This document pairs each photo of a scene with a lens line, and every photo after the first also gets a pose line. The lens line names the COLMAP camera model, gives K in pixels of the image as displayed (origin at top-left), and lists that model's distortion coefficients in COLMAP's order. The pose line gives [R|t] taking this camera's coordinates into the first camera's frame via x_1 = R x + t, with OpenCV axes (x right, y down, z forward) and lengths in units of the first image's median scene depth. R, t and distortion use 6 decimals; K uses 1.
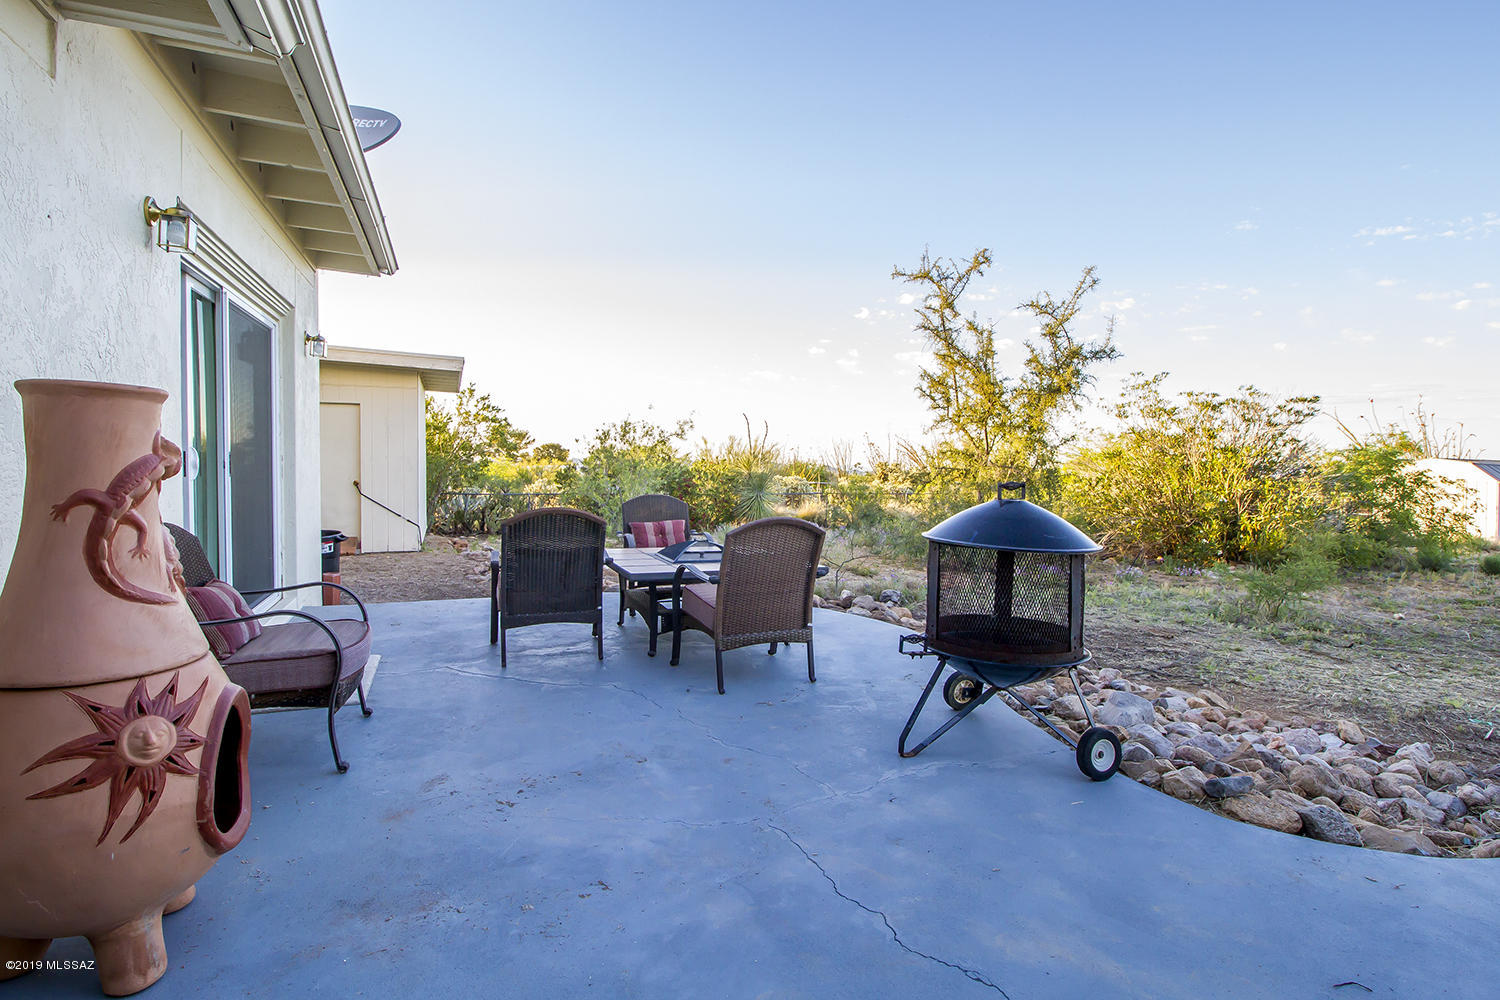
lens RADIAL K [[733.6, 0, 756.3], [0, 733.6, 495.6], [0, 0, 1]] dist [-0.004345, -0.009820]
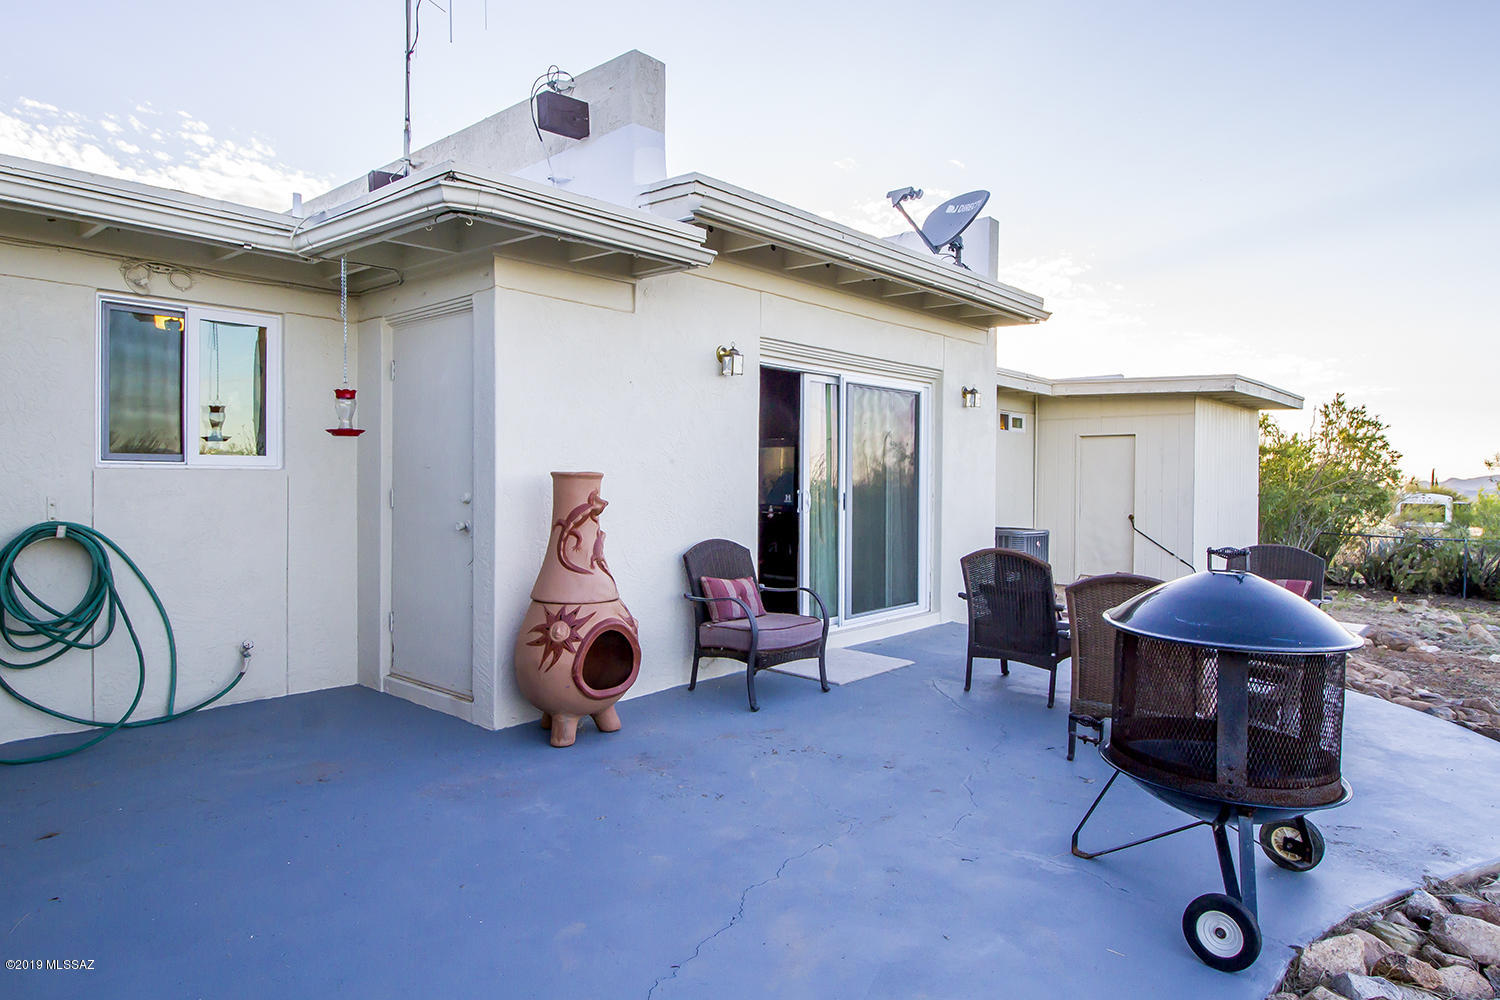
lens RADIAL K [[880.9, 0, 757.0], [0, 880.9, 501.3], [0, 0, 1]] dist [-0.000464, -0.001827]
pose [[0.434898, 0.018442, -0.900291, 1.782391], [-0.045306, 0.998972, -0.001422, -0.085059], [0.899339, 0.041407, 0.435287, 0.330813]]
